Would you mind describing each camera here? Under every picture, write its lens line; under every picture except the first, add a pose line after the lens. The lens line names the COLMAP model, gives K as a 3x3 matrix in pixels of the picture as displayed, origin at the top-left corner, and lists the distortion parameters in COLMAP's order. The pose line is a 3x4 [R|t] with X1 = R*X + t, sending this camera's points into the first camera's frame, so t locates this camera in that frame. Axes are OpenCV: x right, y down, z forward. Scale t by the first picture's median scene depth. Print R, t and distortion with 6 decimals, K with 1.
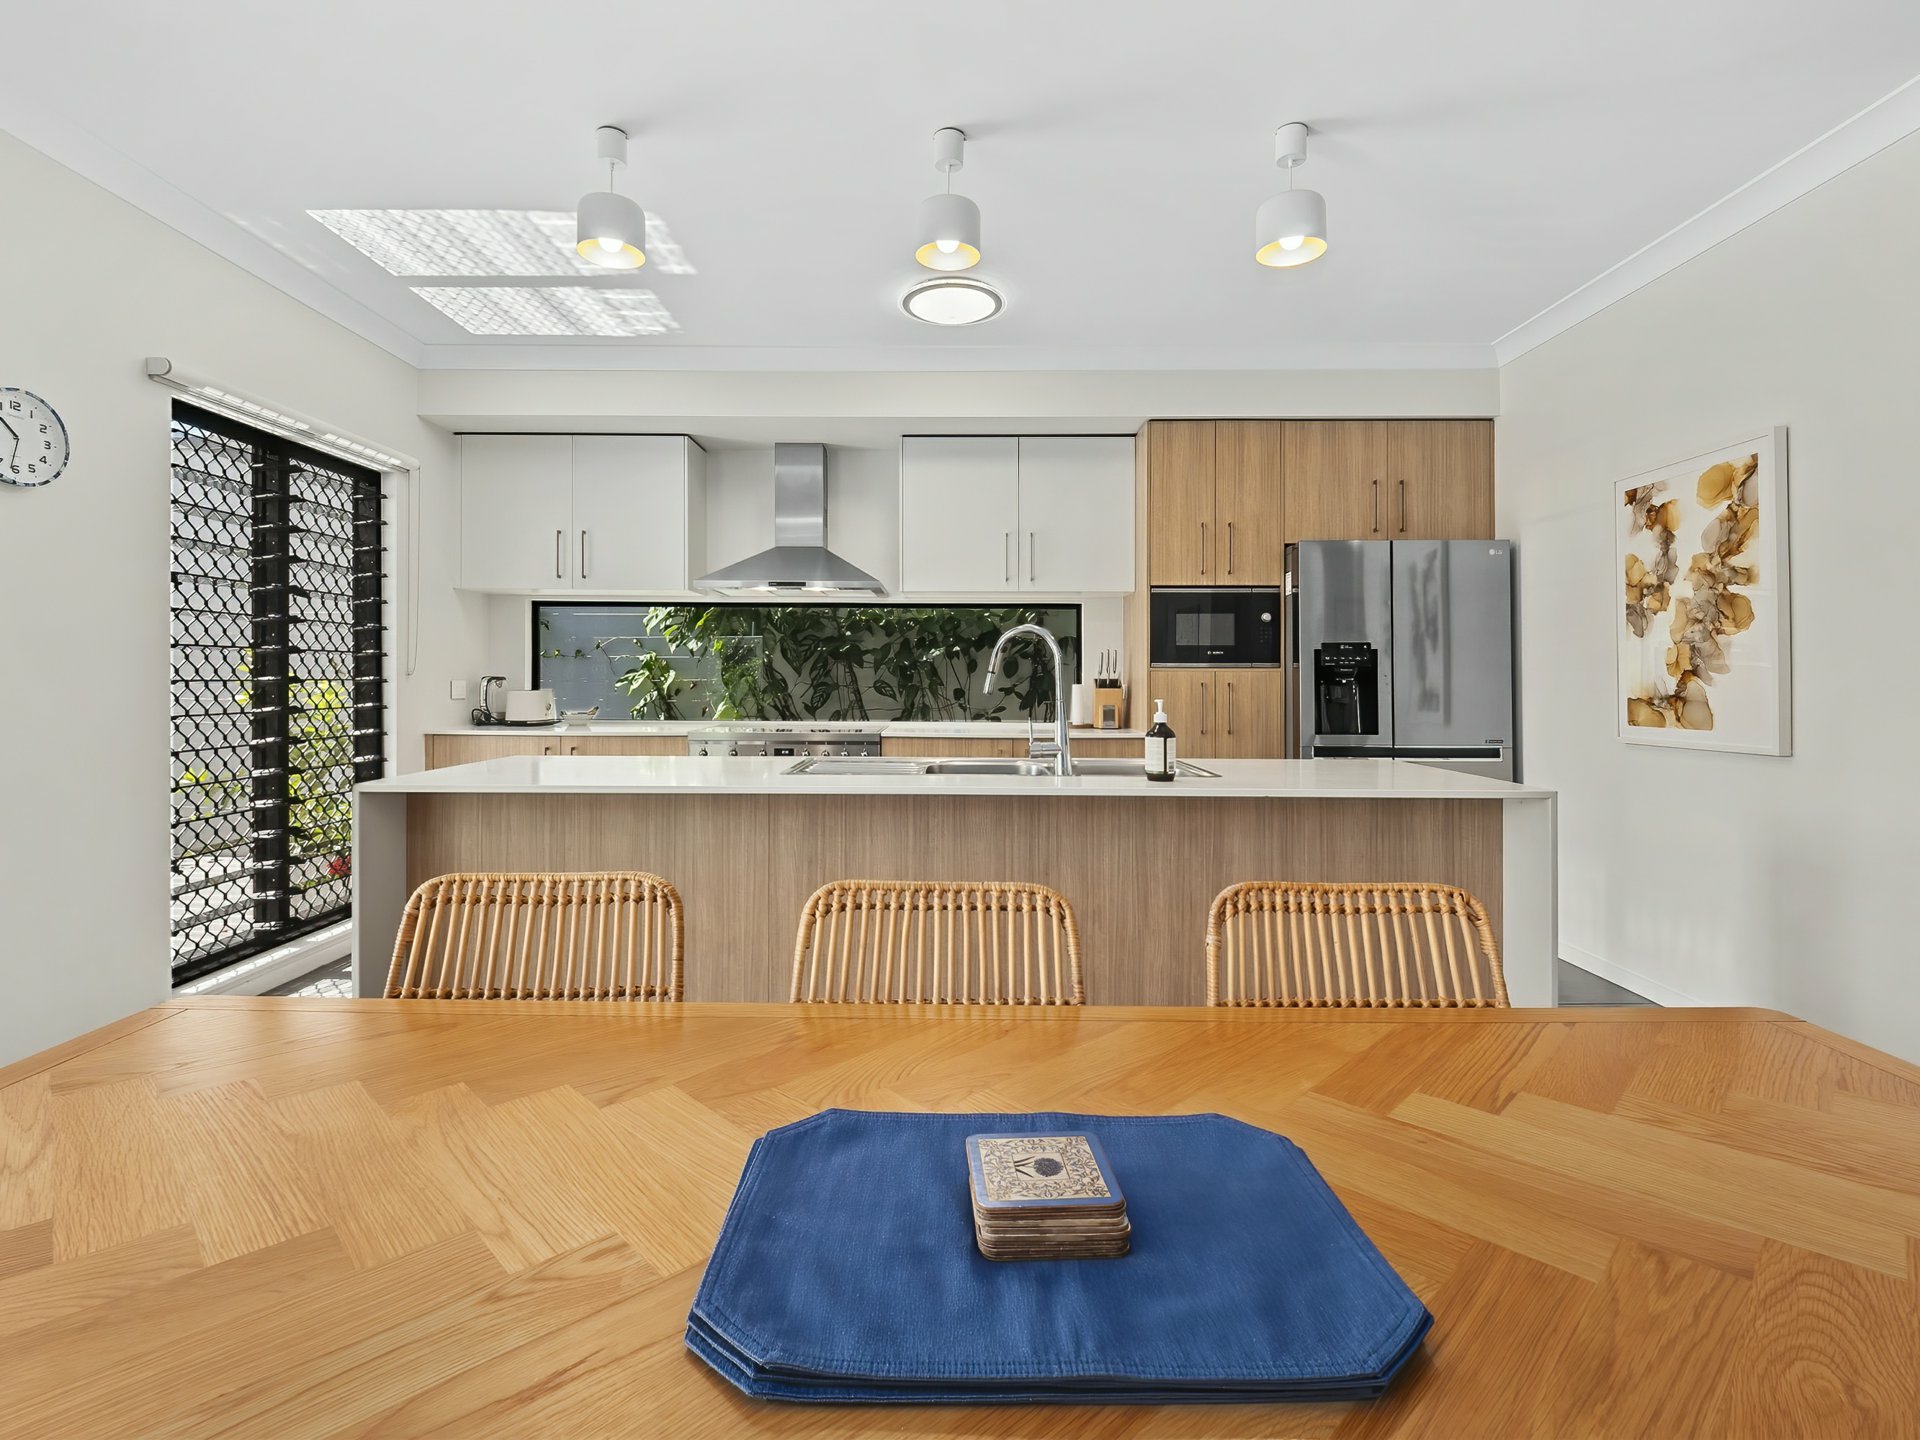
lens RADIAL K [[915.4, 0, 959.1], [0, 915.4, 663.8], [0, 0, 1]] dist [-0.000308, -0.000034]
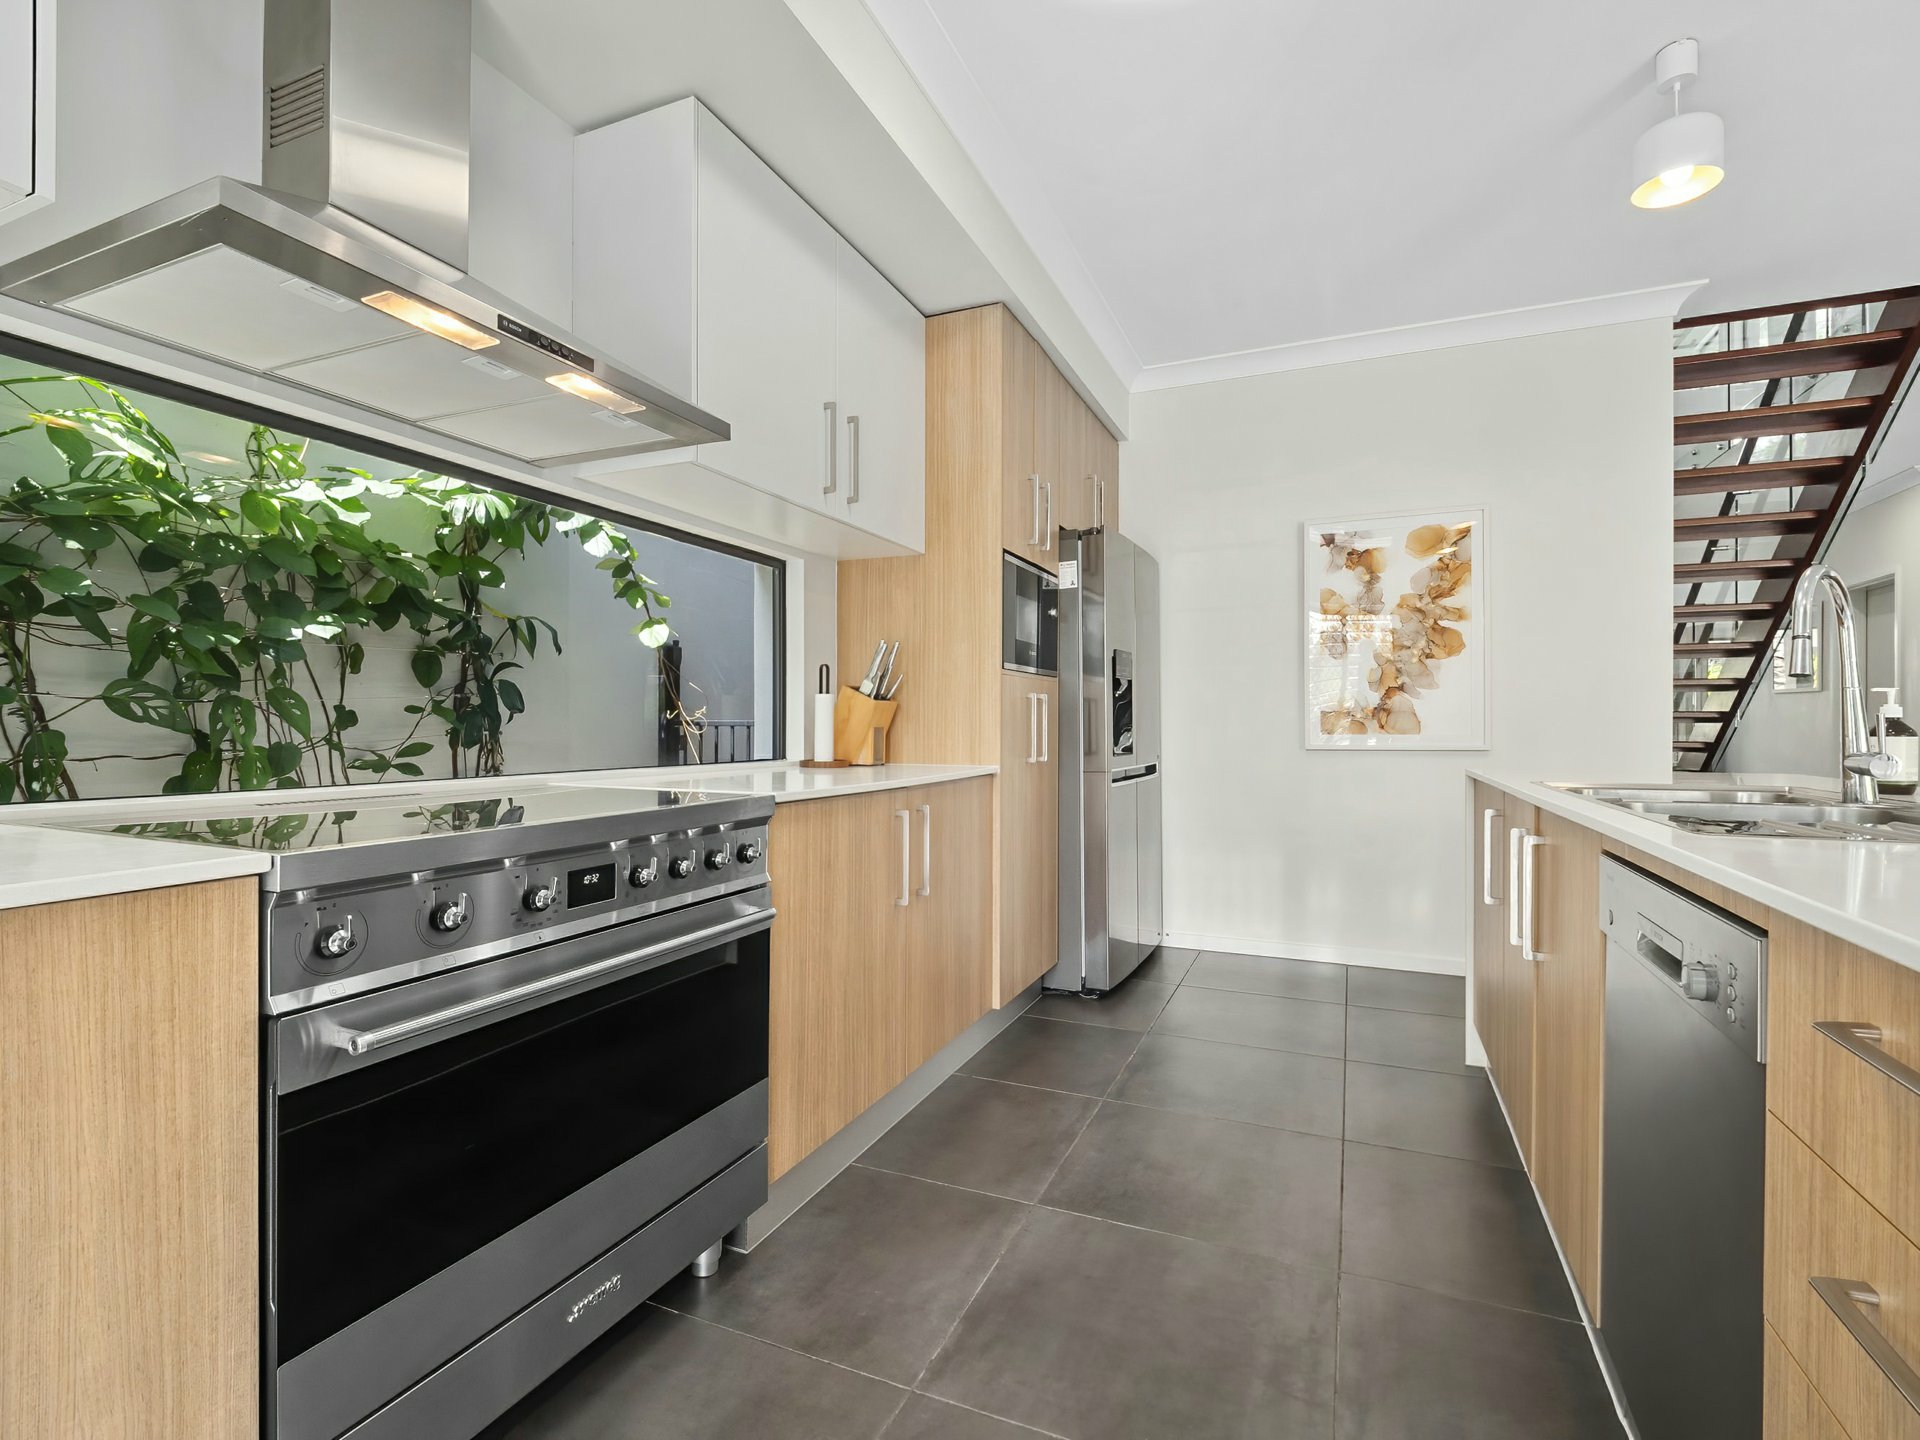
lens RADIAL K [[919.2, 0, 960.0], [0, 919.2, 720.0], [0, 0, 1]] dist [0.000007, -0.000054]
pose [[0.407067, 0.000954, 0.913398, -0.583443], [-0.013385, 0.999898, 0.004921, 0.053944], [-0.913300, -0.014229, 0.407038, 1.040690]]
